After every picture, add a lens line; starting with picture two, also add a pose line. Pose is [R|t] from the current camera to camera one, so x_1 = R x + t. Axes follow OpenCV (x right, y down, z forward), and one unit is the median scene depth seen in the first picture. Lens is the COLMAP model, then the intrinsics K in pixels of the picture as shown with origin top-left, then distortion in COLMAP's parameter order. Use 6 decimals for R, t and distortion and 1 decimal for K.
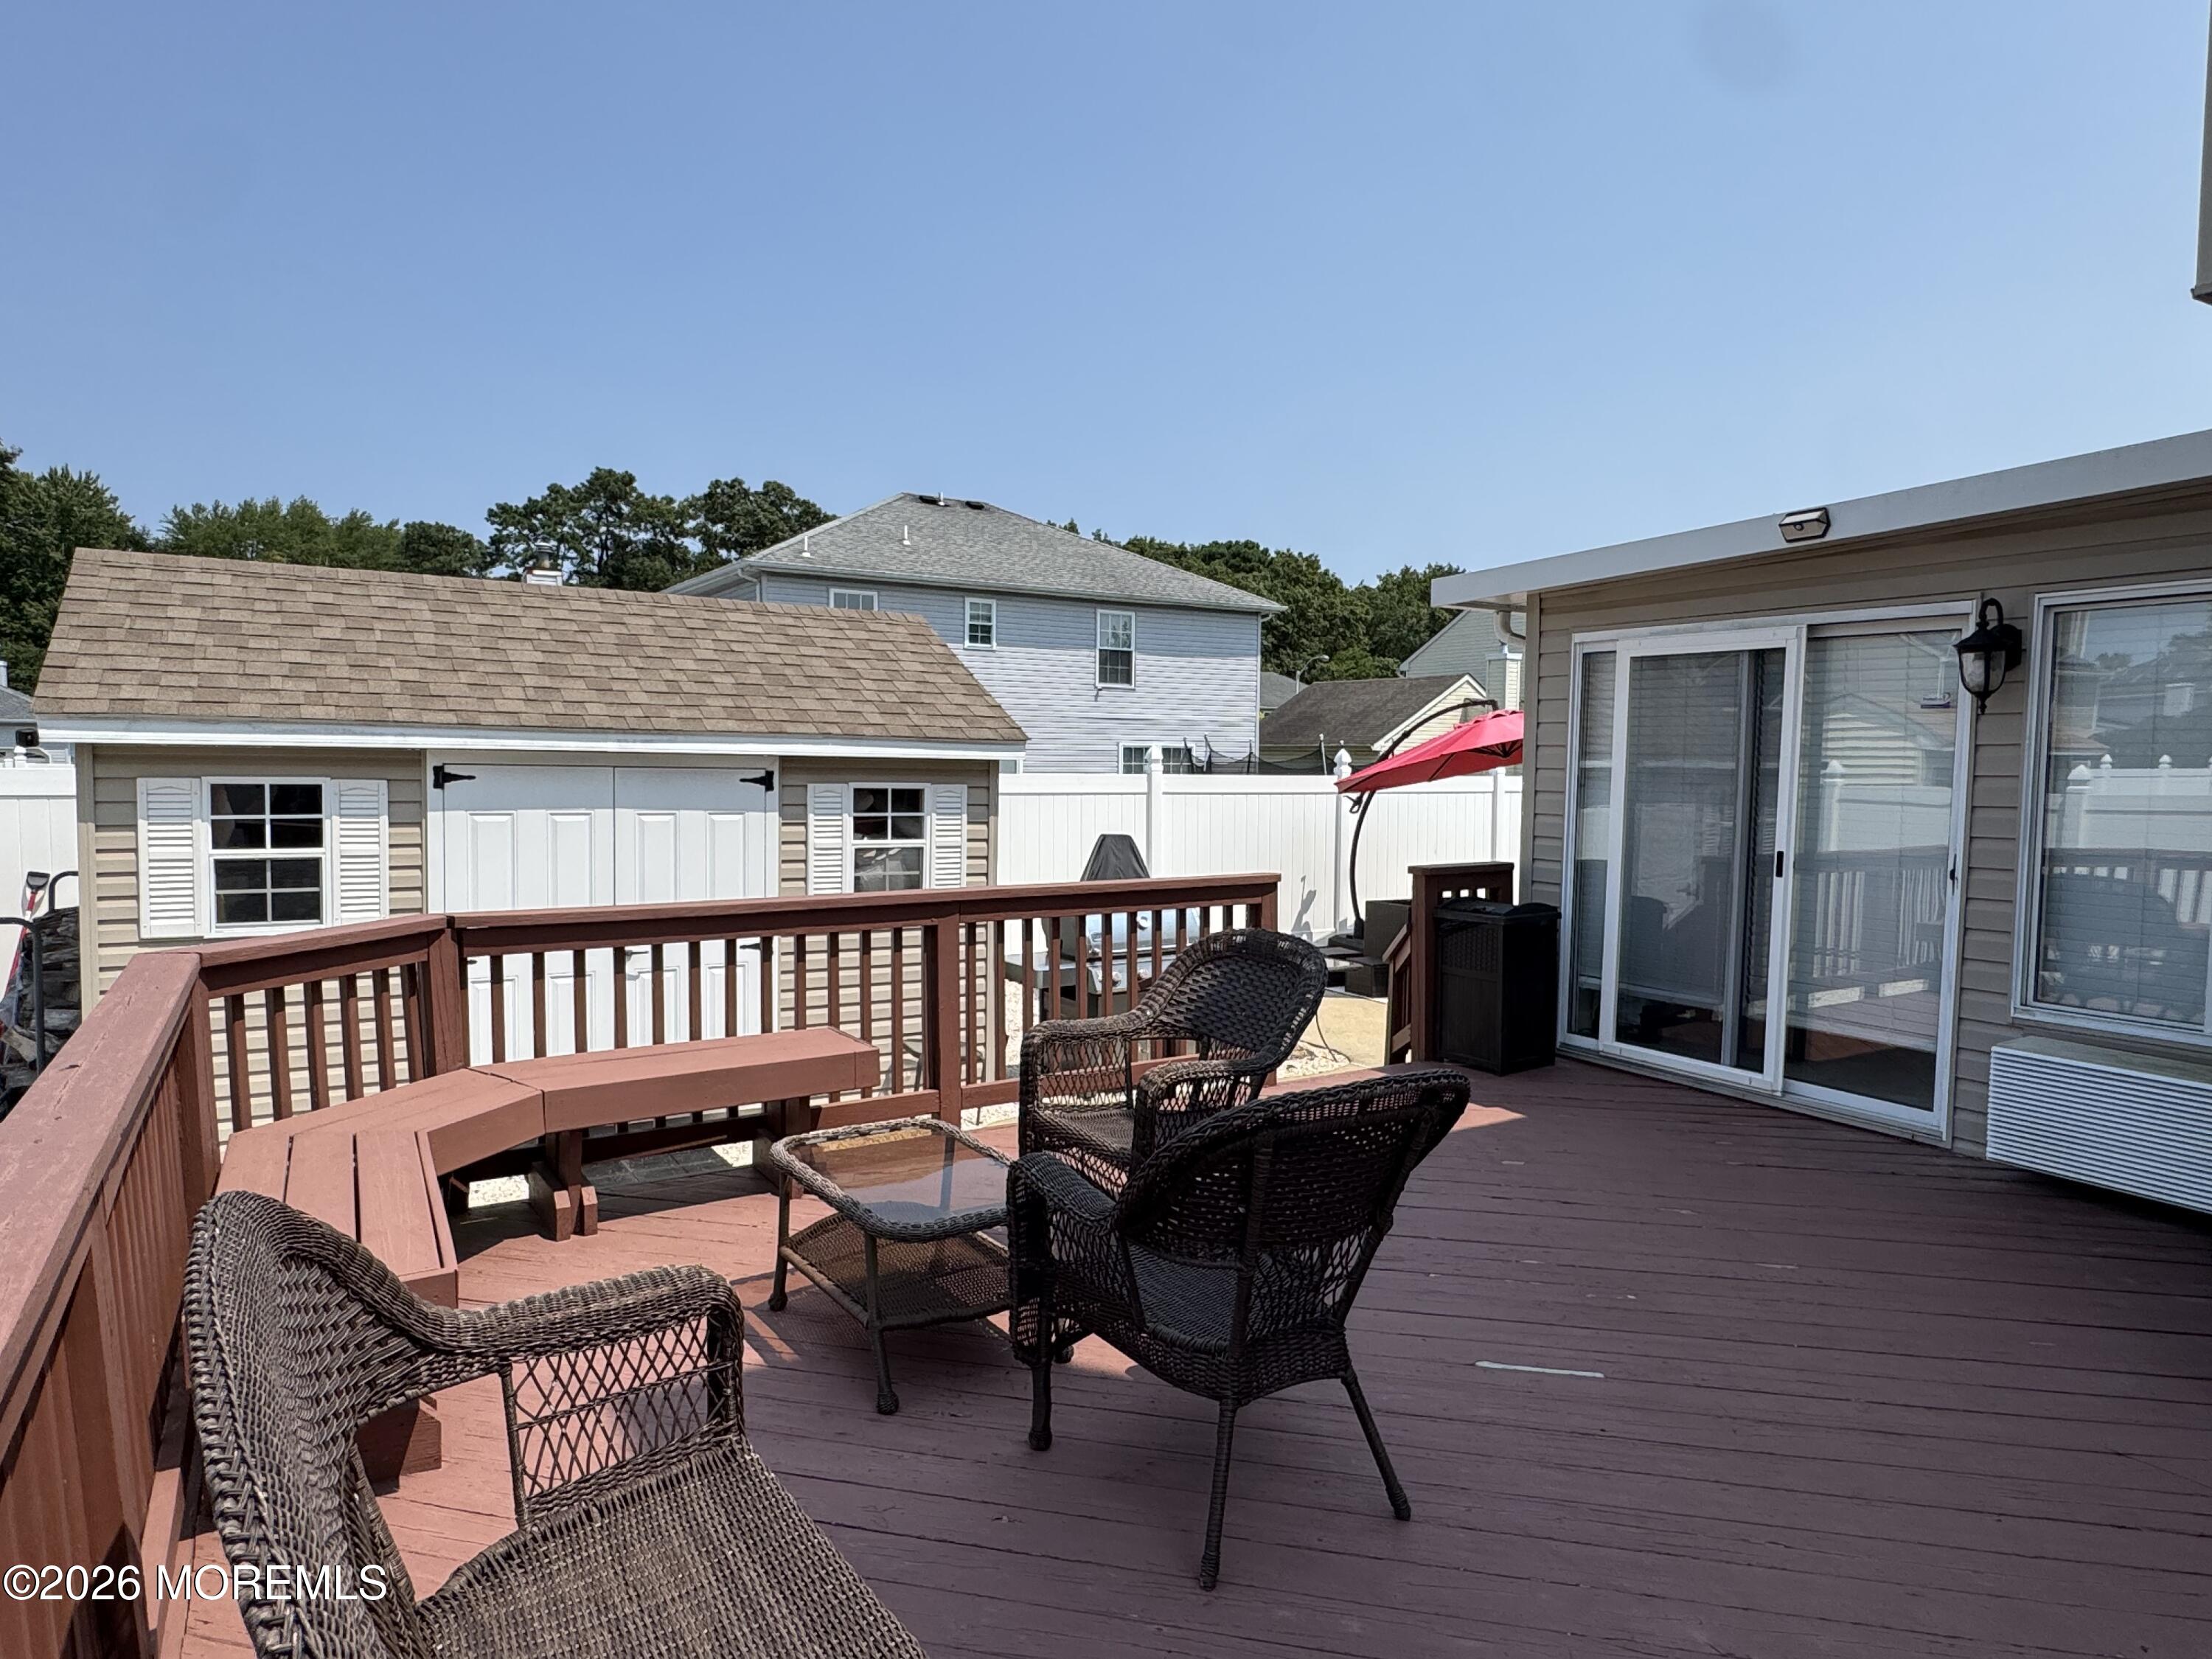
lens RADIAL K [[1338.4, 0, 1108.3], [0, 1338.4, 838.5], [0, 0, 1]] dist [-0.012622, 0.011774]
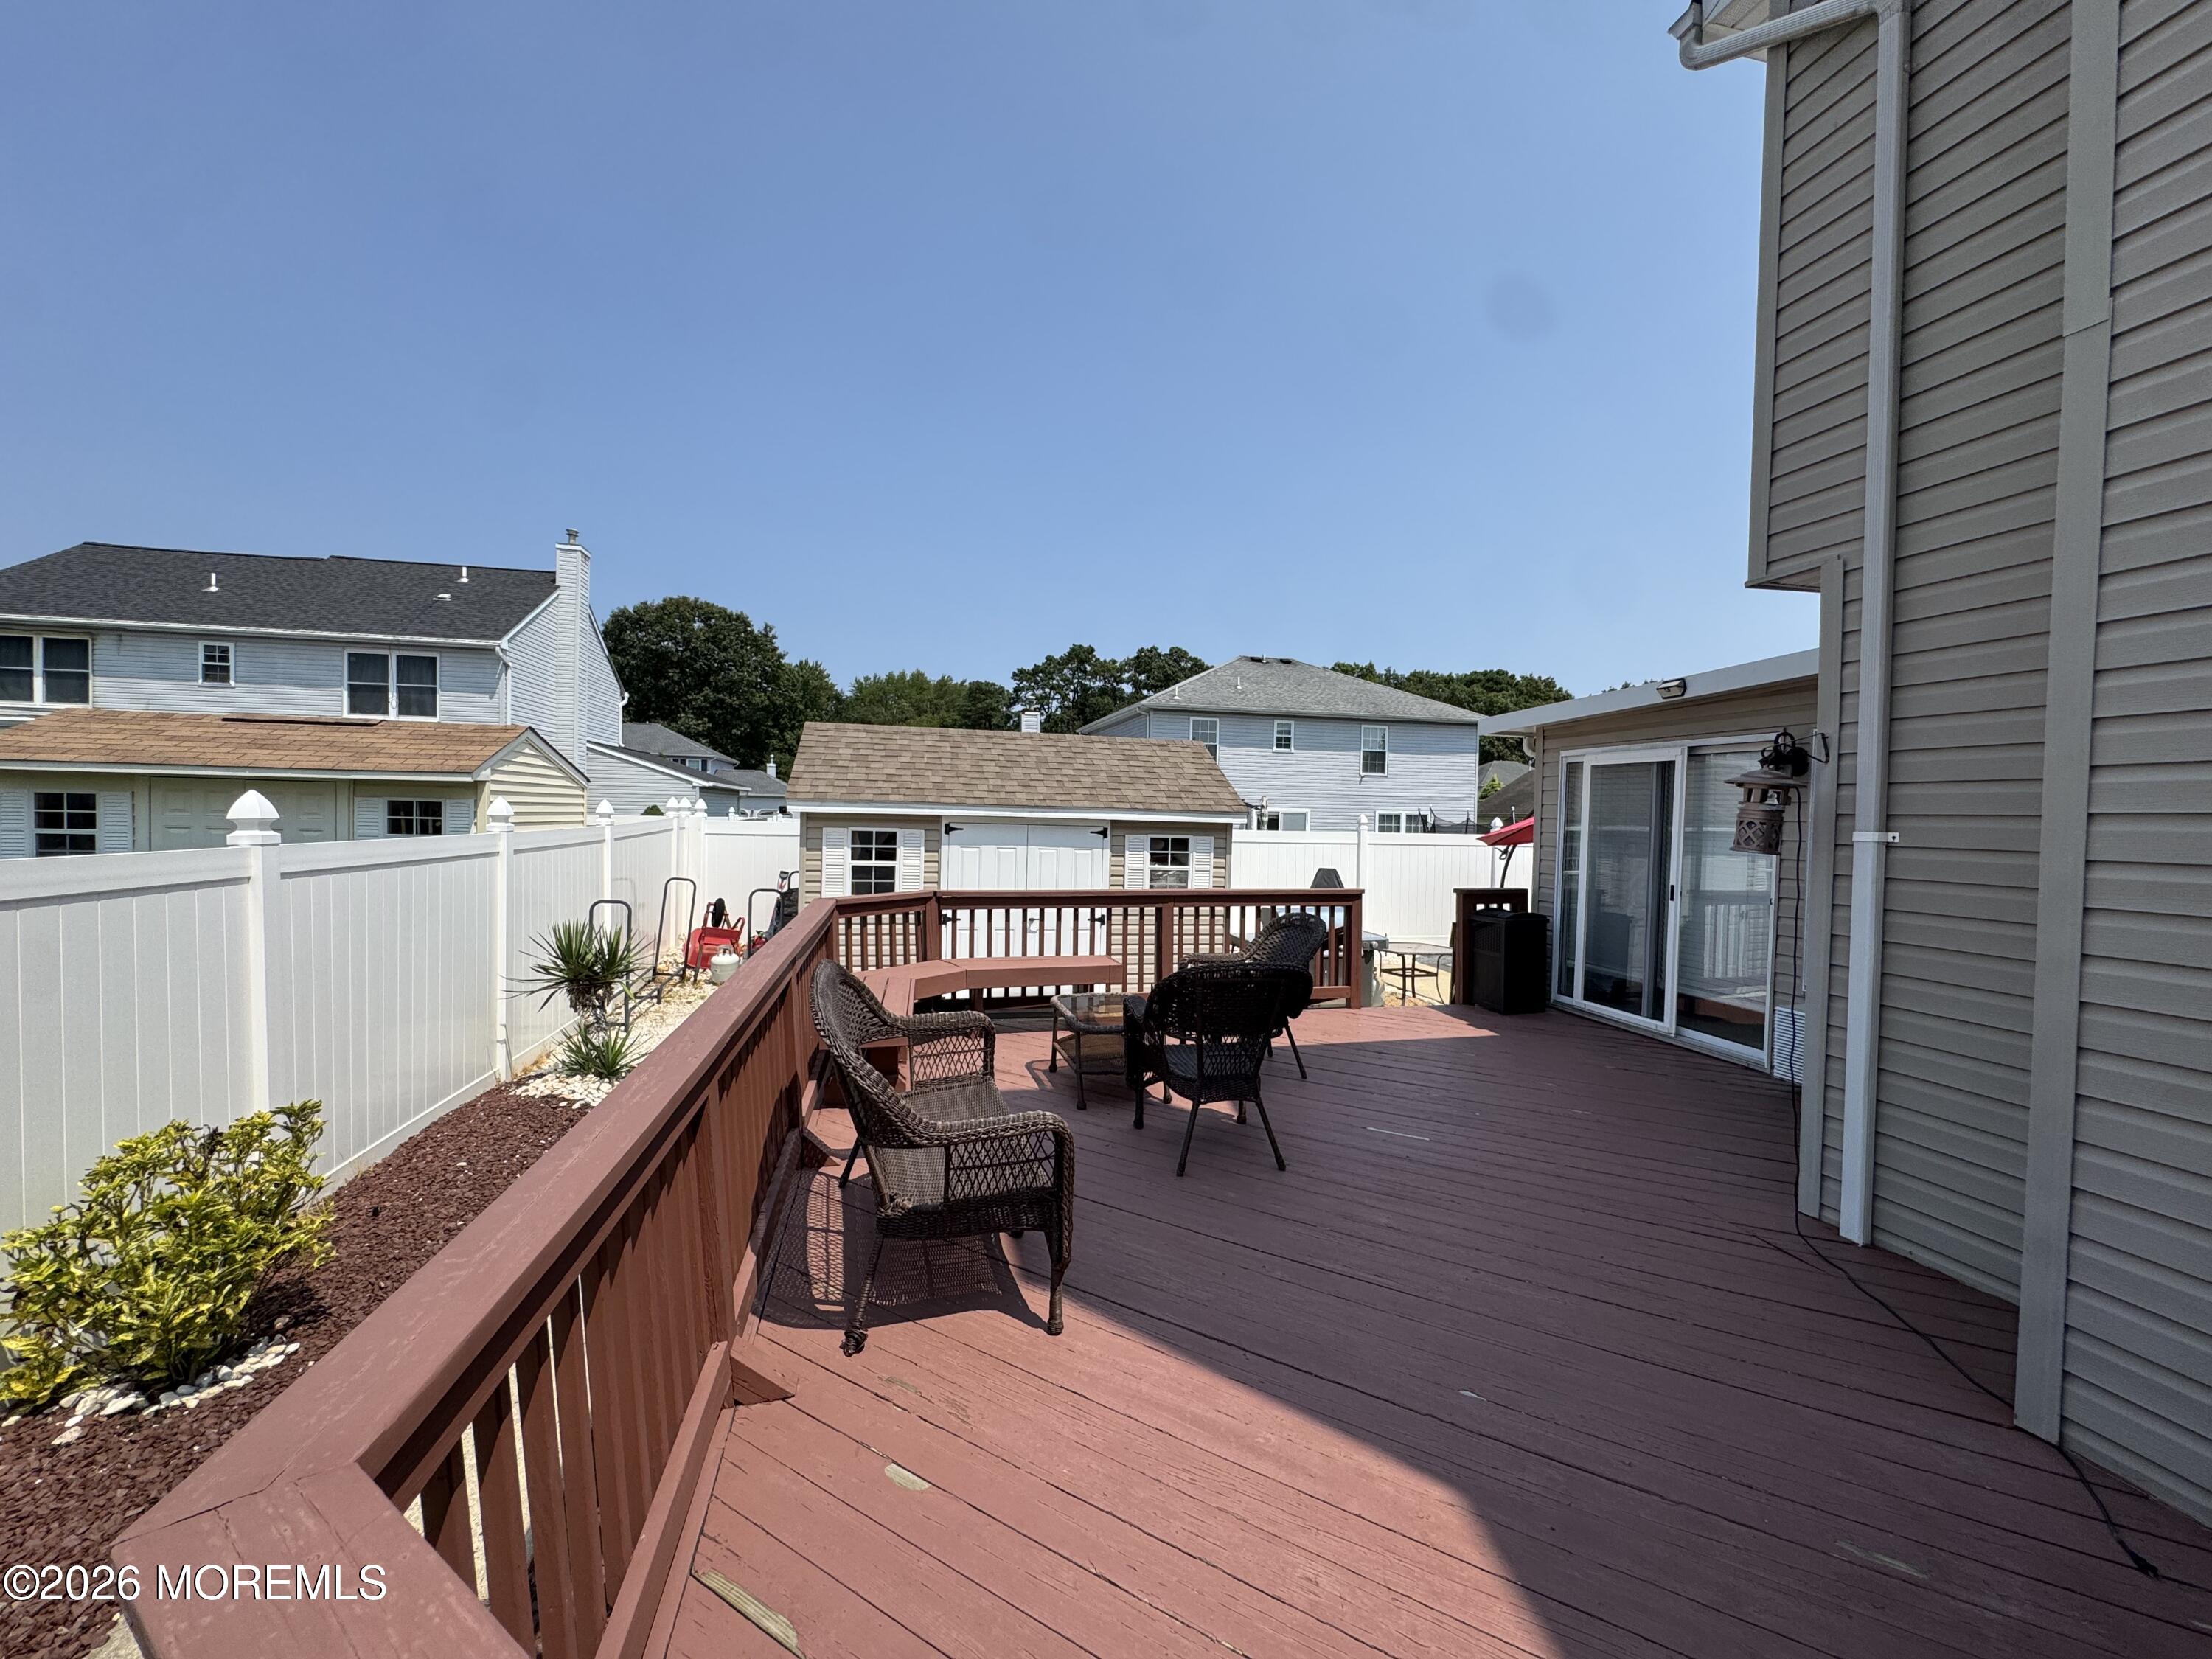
lens RADIAL K [[873.3, 0, 1106.0], [0, 873.3, 829.5], [0, 0, 1]] dist [-0.002523, -0.000516]
pose [[0.947404, 0.012998, -0.319776, 0.152762], [-0.028380, 0.998651, -0.043487, 0.006417], [0.318779, 0.050274, 0.946495, -0.187833]]
